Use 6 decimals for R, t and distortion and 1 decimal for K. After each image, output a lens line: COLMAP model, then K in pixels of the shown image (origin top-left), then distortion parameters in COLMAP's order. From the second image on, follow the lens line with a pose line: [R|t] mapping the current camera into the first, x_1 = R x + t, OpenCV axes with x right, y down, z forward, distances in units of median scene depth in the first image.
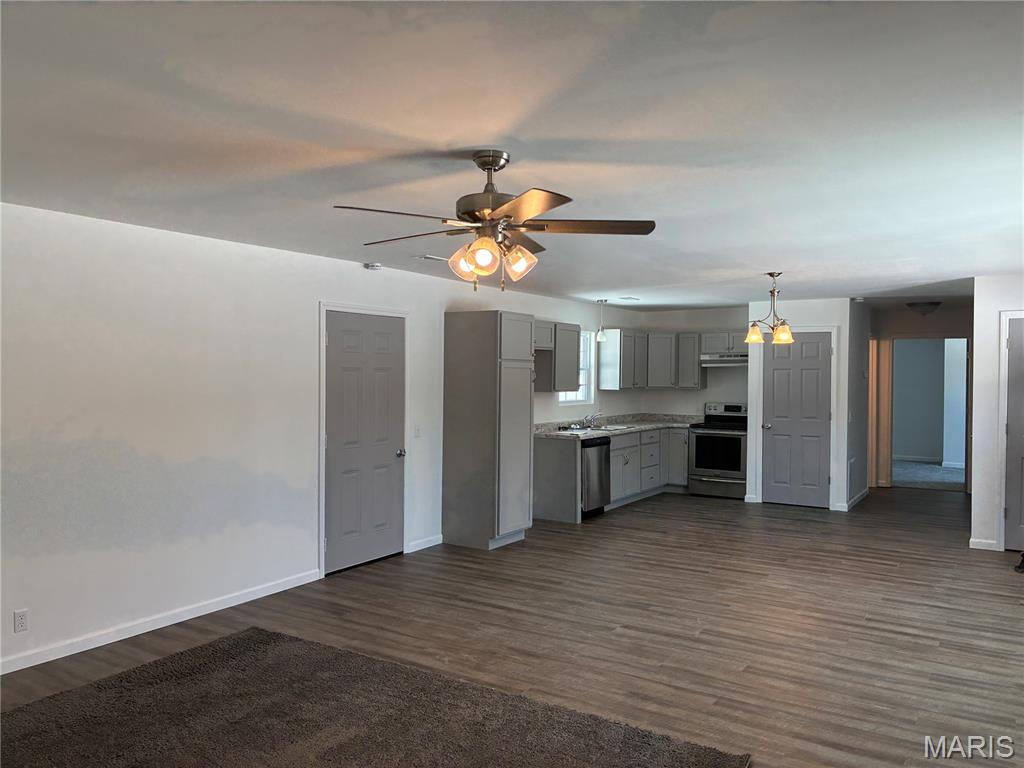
lens RADIAL K [[775.3, 0, 509.9], [0, 775.3, 374.9], [0, 0, 1]] dist [0.044005, -0.065320]
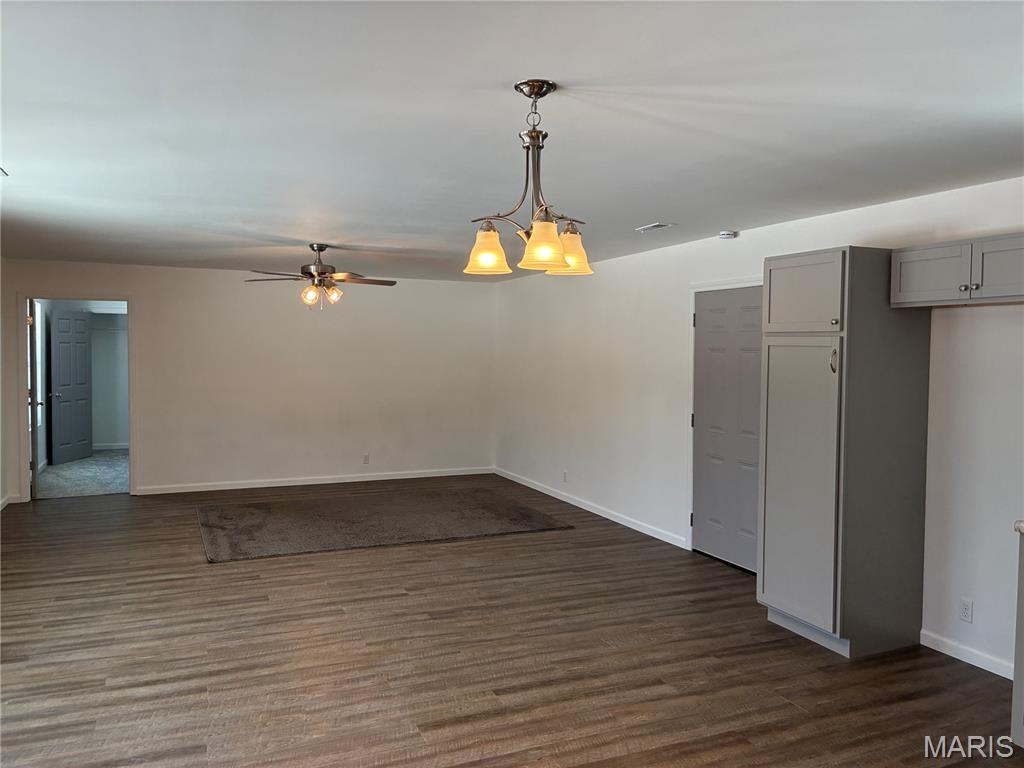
lens RADIAL K [[775.3, 0, 509.9], [0, 775.3, 374.9], [0, 0, 1]] dist [0.044005, -0.065320]
pose [[-0.559048, 0.017723, -0.828946, 0.905927], [-0.015414, 0.999377, 0.031763, -0.004125], [0.828992, 0.030534, -0.558427, 1.653864]]
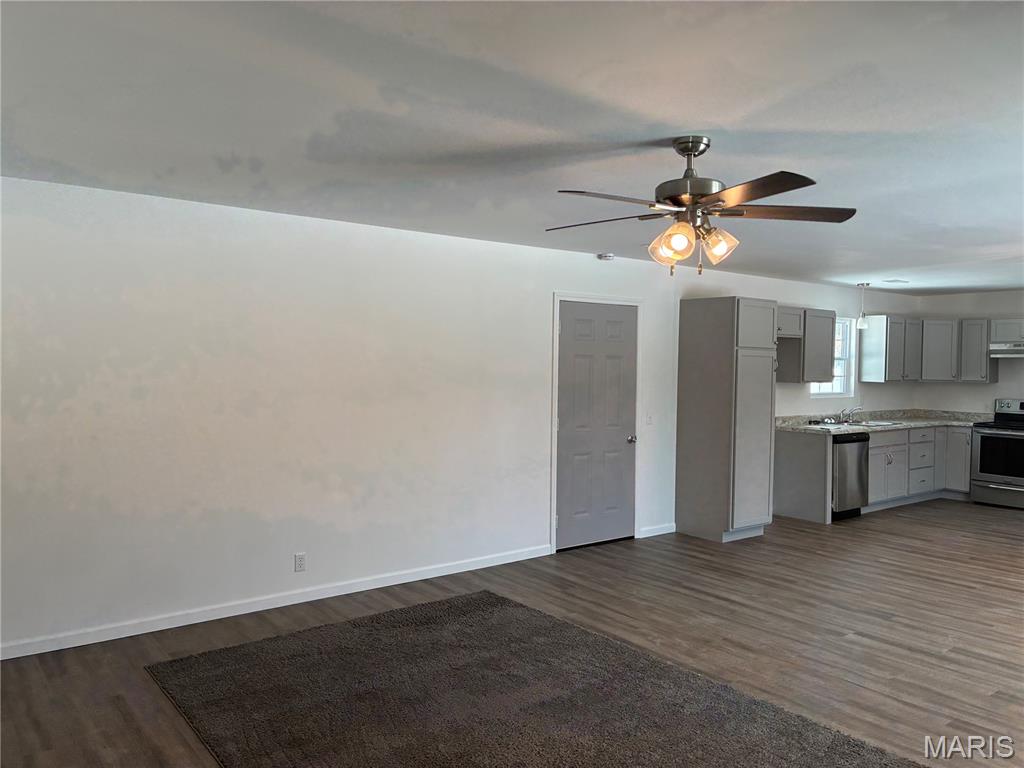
lens RADIAL K [[776.5, 0, 501.9], [0, 776.5, 356.1], [0, 0, 1]] dist [0.003022, -0.002815]
pose [[0.939216, 0.005193, -0.343286, 0.063485], [-0.009845, 0.999882, -0.011809, 0.007653], [0.343184, 0.014471, 0.939157, -0.019419]]
